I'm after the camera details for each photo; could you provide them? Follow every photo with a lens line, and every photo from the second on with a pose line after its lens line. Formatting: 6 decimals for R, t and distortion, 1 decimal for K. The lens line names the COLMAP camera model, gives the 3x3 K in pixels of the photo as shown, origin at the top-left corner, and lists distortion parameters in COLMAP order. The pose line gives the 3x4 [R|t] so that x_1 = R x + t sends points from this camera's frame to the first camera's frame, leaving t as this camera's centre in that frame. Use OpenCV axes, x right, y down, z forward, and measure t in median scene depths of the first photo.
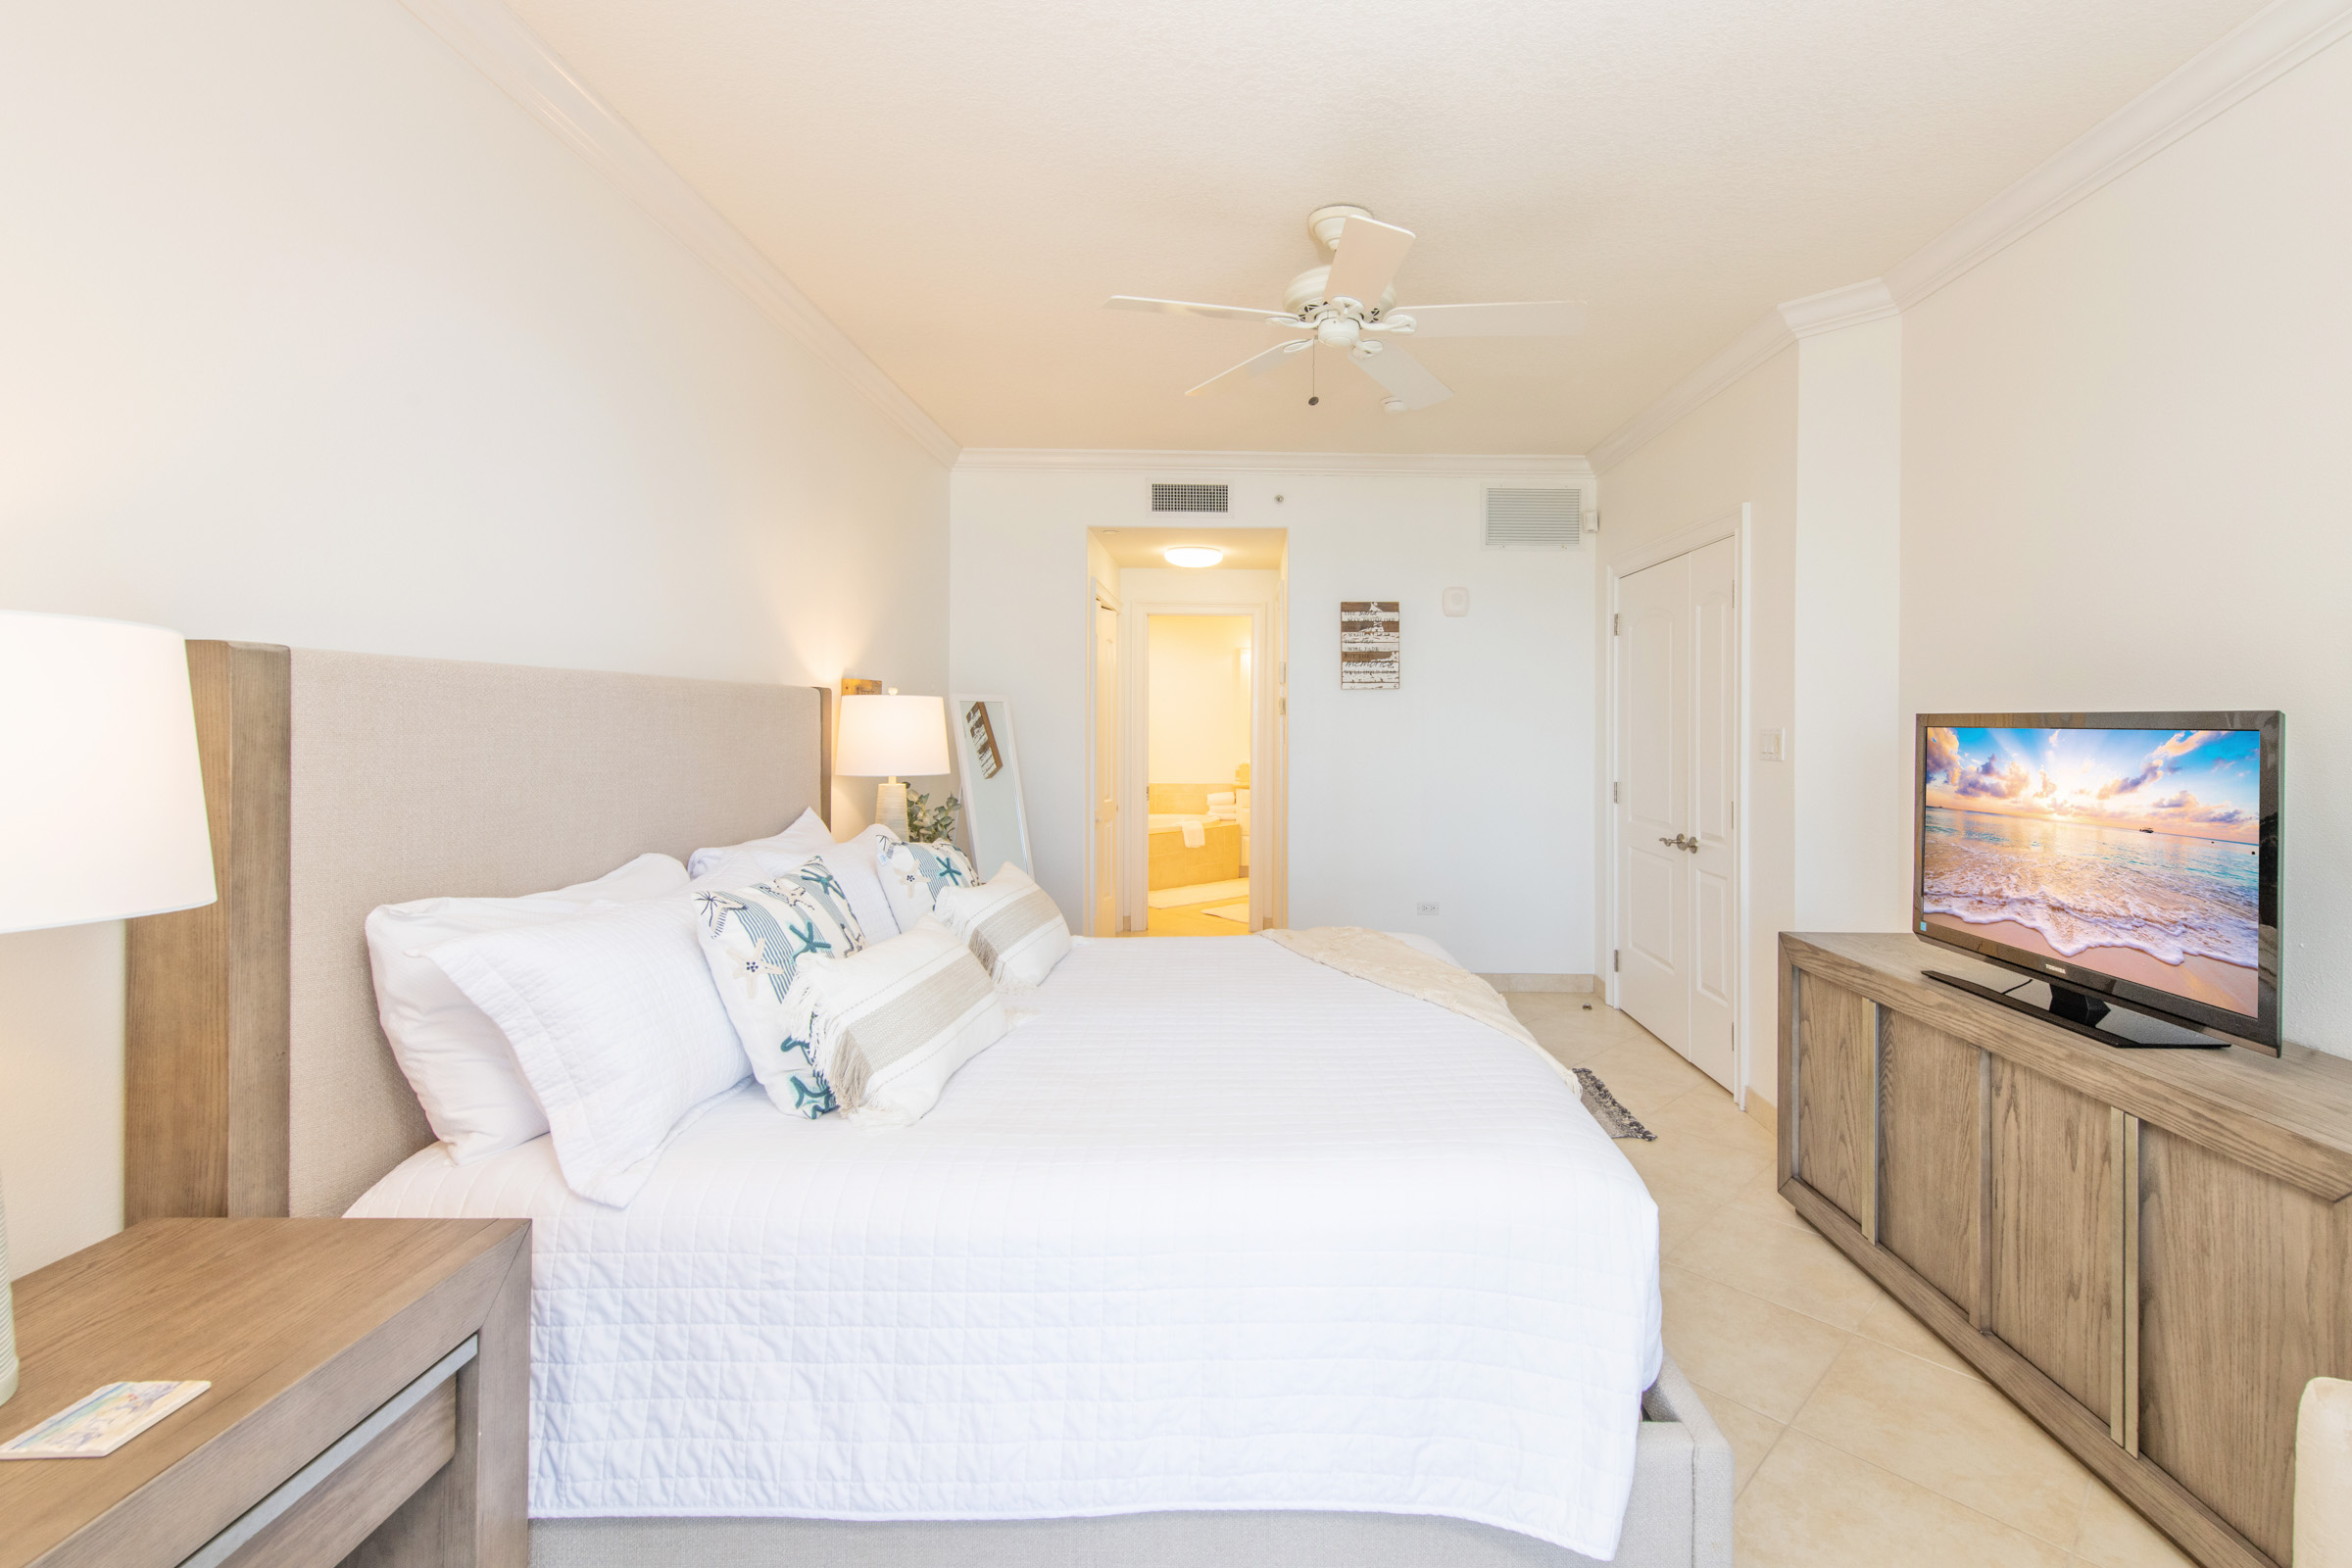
lens RADIAL K [[1061.8, 0, 1217.8], [0, 1061.8, 673.3], [0, 0, 1]] dist [0.001125, 0.000444]
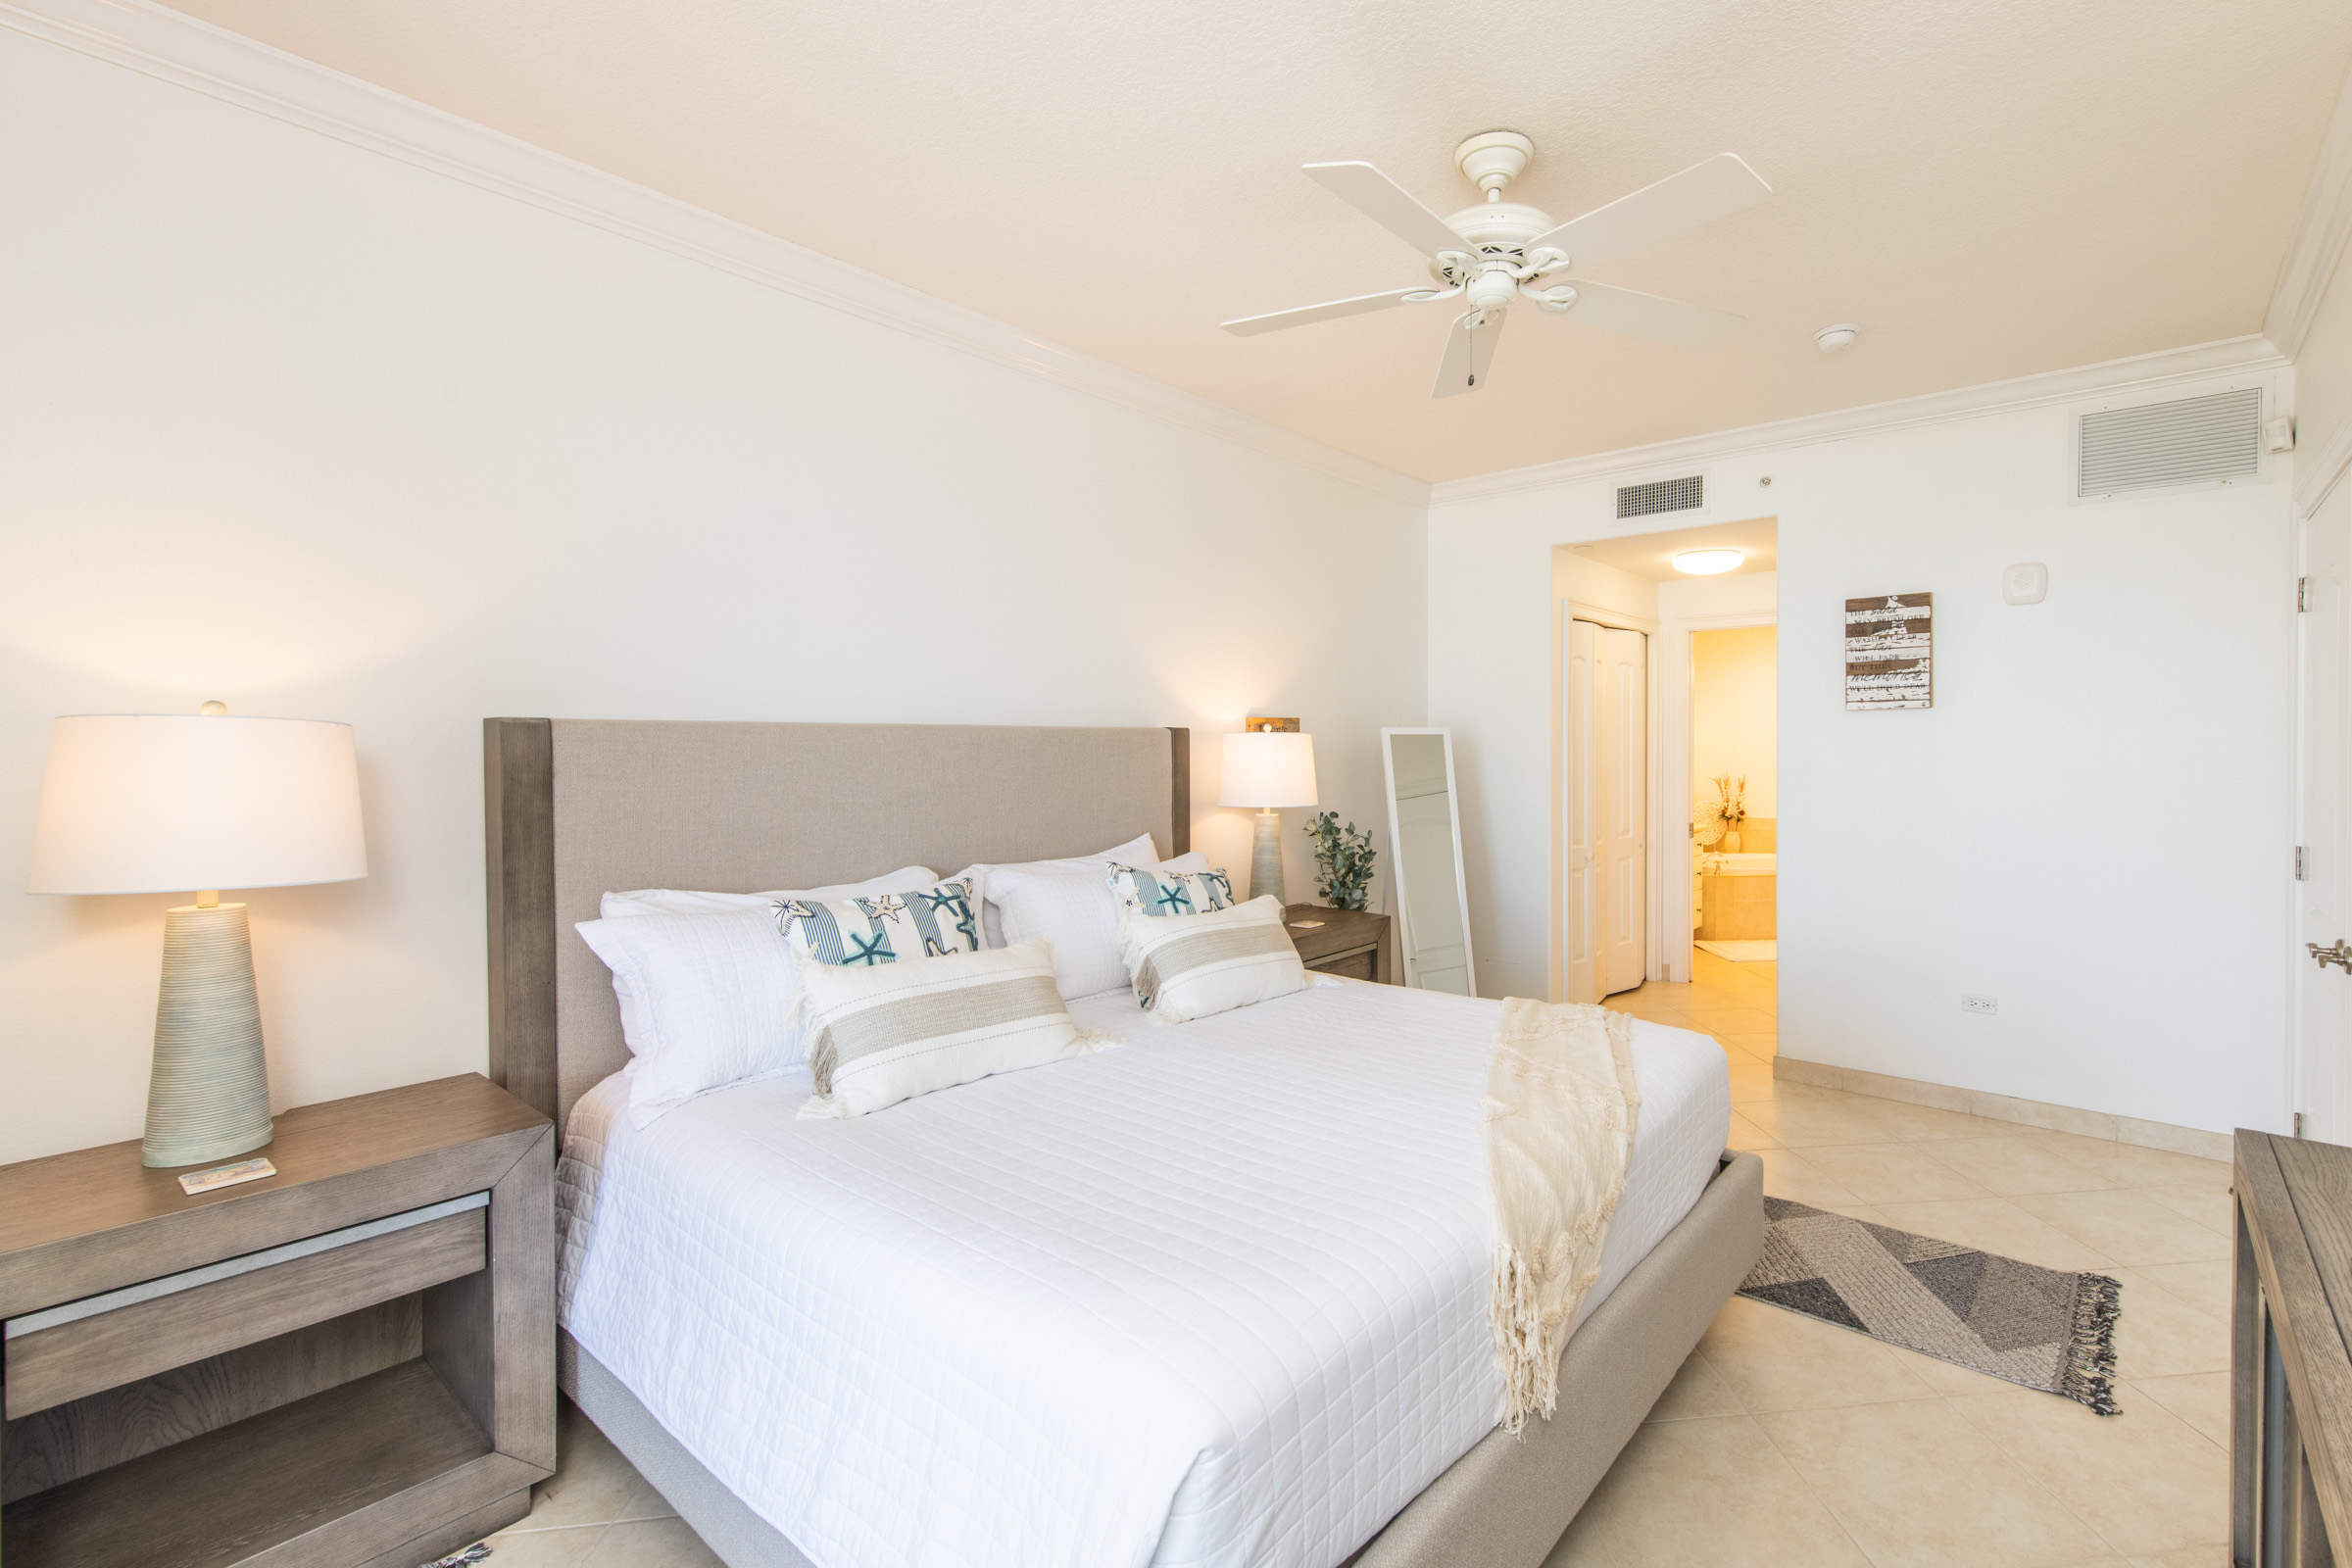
lens RADIAL K [[986.2, 0, 1067.5], [0, 986.2, 732.4], [0, 0, 1]] dist [0.007960, -0.000488]
pose [[0.787461, -0.022010, -0.615971, 0.125837], [0.037222, 0.999236, 0.011880, 0.000954], [0.615239, -0.032282, 0.787679, 0.070541]]
